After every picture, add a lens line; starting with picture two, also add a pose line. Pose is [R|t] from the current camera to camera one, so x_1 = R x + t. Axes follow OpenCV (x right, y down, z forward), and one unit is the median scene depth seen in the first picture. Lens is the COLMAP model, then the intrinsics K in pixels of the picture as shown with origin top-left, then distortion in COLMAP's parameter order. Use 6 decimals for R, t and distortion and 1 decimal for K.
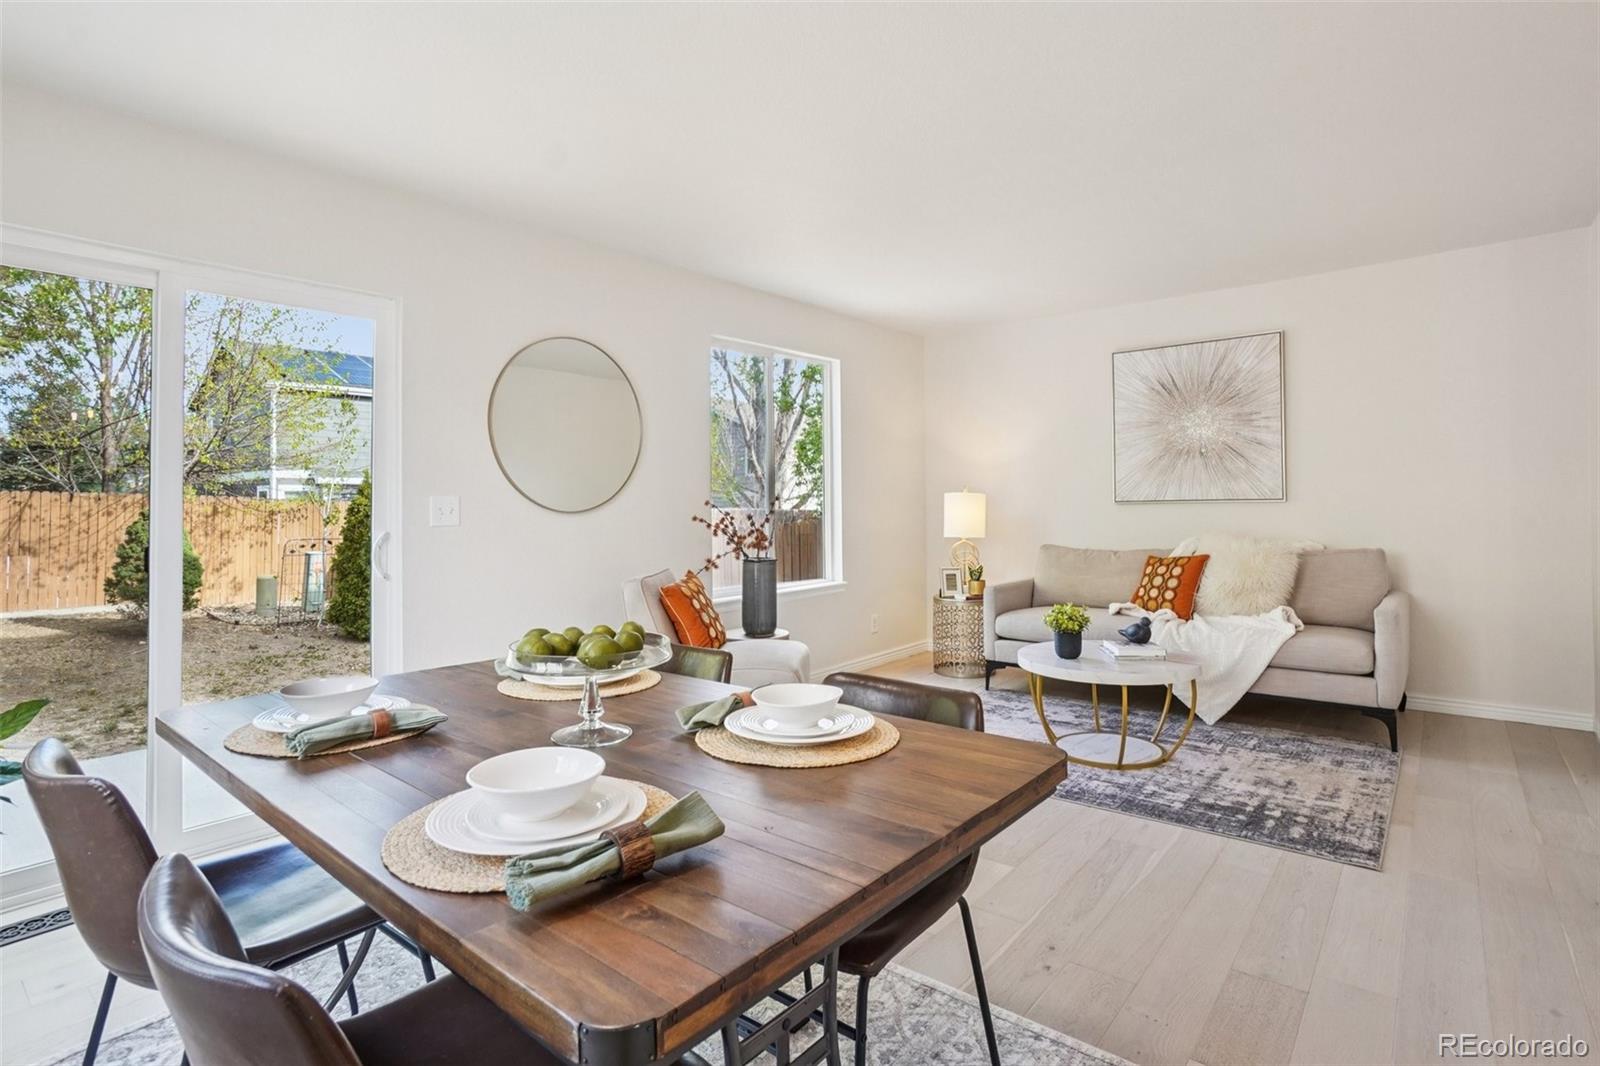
lens RADIAL K [[791.2, 0, 794.7], [0, 791.2, 497.9], [0, 0, 1]] dist [-0.043391, 0.000308]
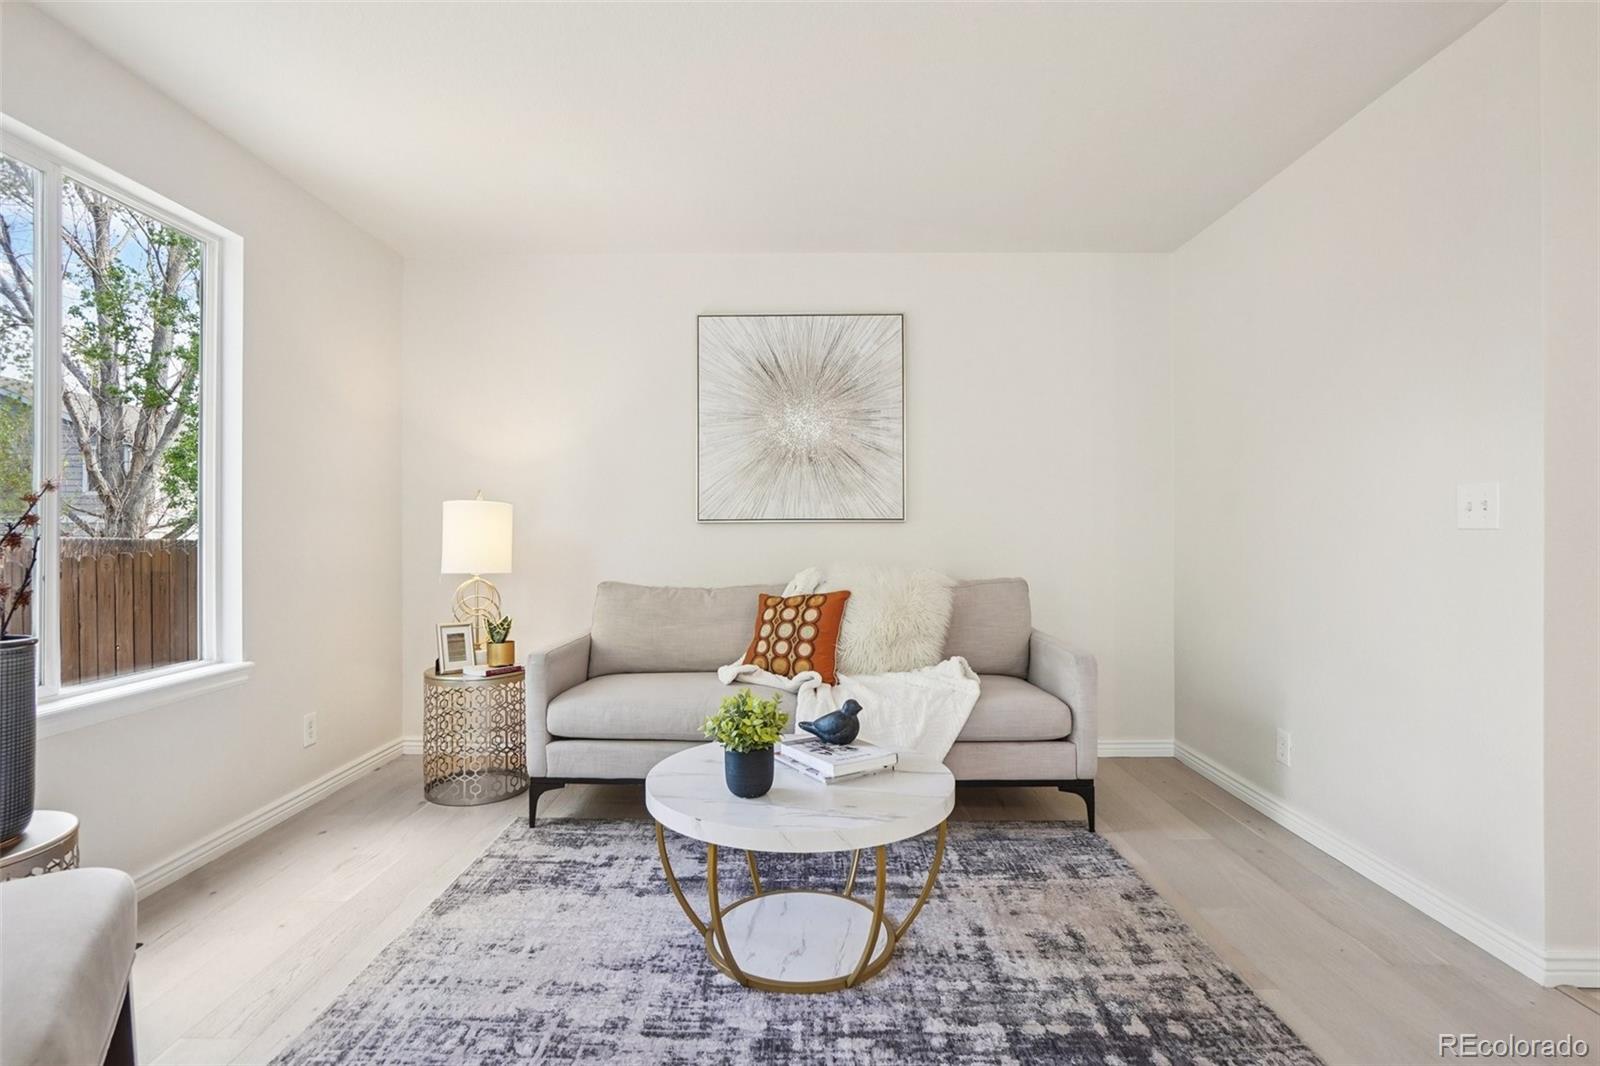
lens RADIAL K [[776.5, 0, 800.0], [0, 776.5, 533.0], [0, 0, 1]] dist [-0.049918, 0.022572]
pose [[0.769836, 0.012158, 0.638126, 0.026611], [-0.012855, 0.999911, -0.003542, 0.020139], [-0.638113, -0.005476, 0.769924, 0.438518]]
